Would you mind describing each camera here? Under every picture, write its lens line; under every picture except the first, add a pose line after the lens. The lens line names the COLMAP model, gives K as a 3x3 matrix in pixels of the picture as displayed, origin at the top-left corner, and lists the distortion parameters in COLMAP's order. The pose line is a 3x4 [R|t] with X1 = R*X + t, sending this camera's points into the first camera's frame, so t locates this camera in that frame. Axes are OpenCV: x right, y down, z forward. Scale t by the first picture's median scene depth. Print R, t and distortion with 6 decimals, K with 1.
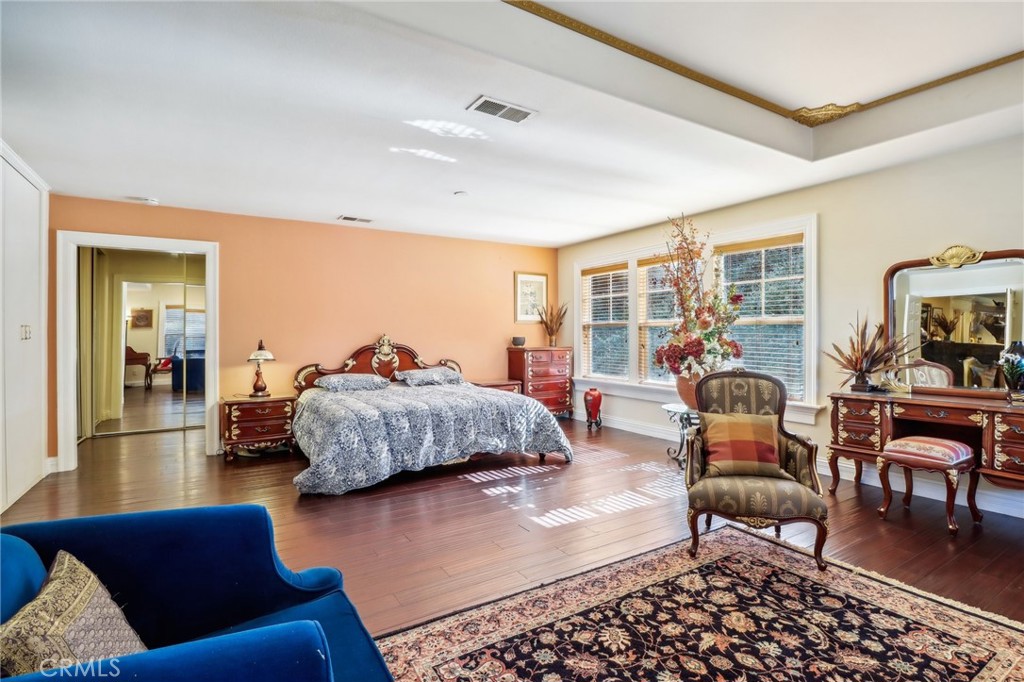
lens RADIAL K [[496.2, 0, 533.5], [0, 496.2, 335.6], [0, 0, 1]] dist [-0.009523, -0.000792]
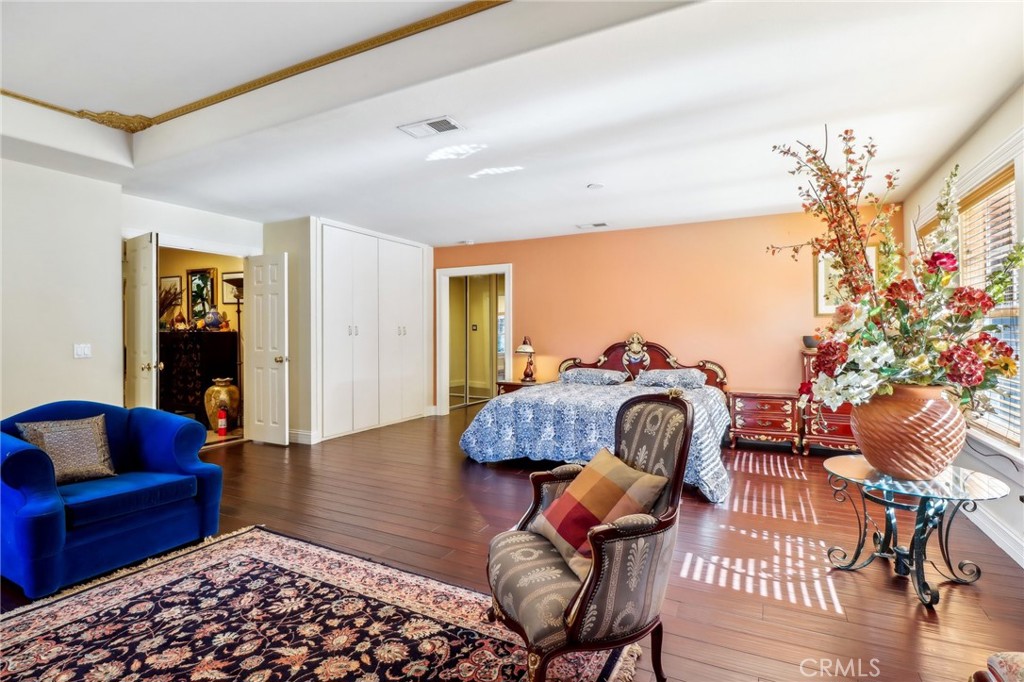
lens RADIAL K [[496.2, 0, 516.4], [0, 496.2, 334.4], [0, 0, 1]] dist [-0.009523, -0.000792]
pose [[0.503980, 0.007503, -0.863683, 1.145784], [-0.000975, 0.999967, 0.008118, -0.015764], [0.863715, -0.003250, 0.503970, 0.722035]]
